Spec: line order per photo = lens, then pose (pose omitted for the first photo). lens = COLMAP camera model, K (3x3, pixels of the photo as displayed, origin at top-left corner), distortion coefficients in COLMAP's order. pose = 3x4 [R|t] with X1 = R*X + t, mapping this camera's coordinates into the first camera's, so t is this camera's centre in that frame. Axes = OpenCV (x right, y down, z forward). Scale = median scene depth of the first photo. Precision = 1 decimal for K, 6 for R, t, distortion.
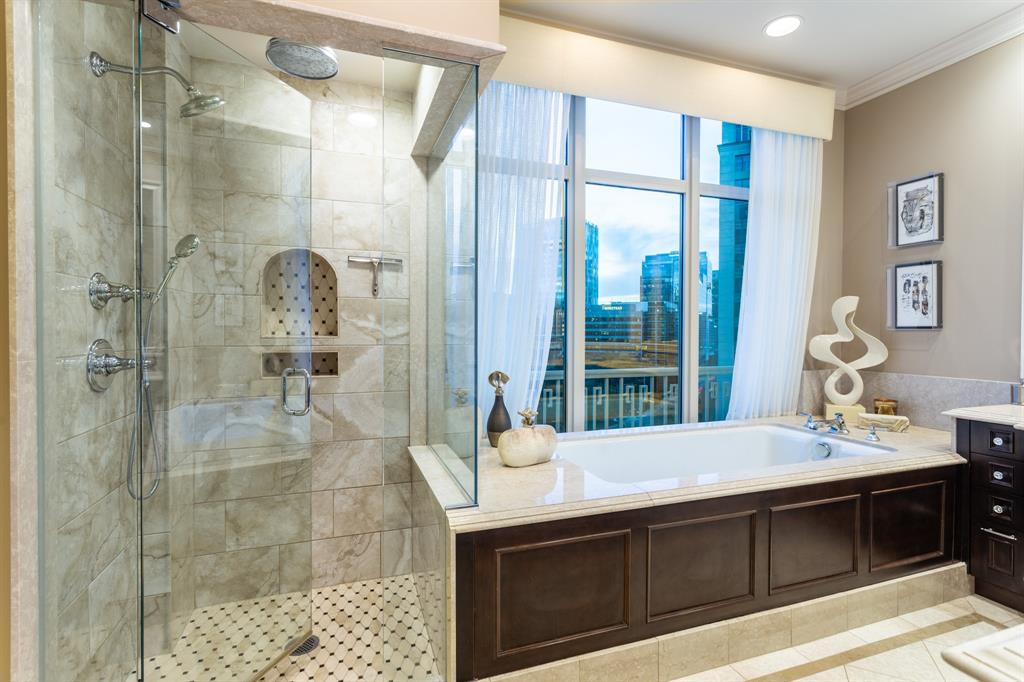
lens RADIAL K [[489.3, 0, 514.1], [0, 489.3, 334.7], [0, 0, 1]] dist [0.006460, 0.000631]
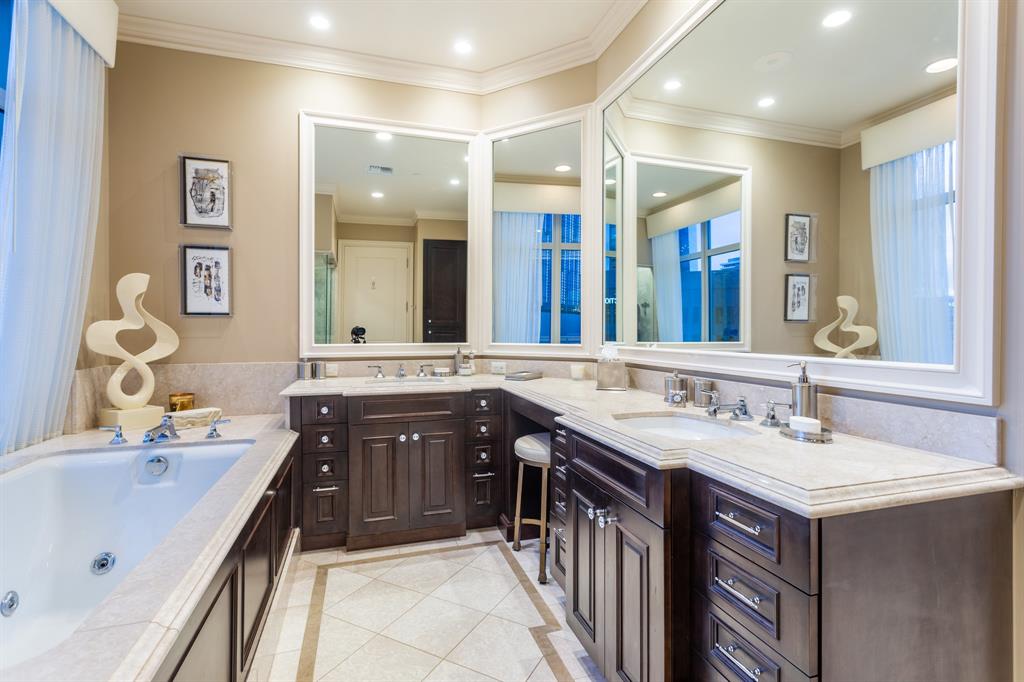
lens RADIAL K [[489.3, 0, 514.8], [0, 489.3, 335.3], [0, 0, 1]] dist [0.006460, 0.000631]
pose [[0.034324, -0.007101, 0.999386, -0.115630], [0.008664, 0.999939, 0.006807, 0.025423], [-0.999373, 0.008425, 0.034383, 0.367326]]
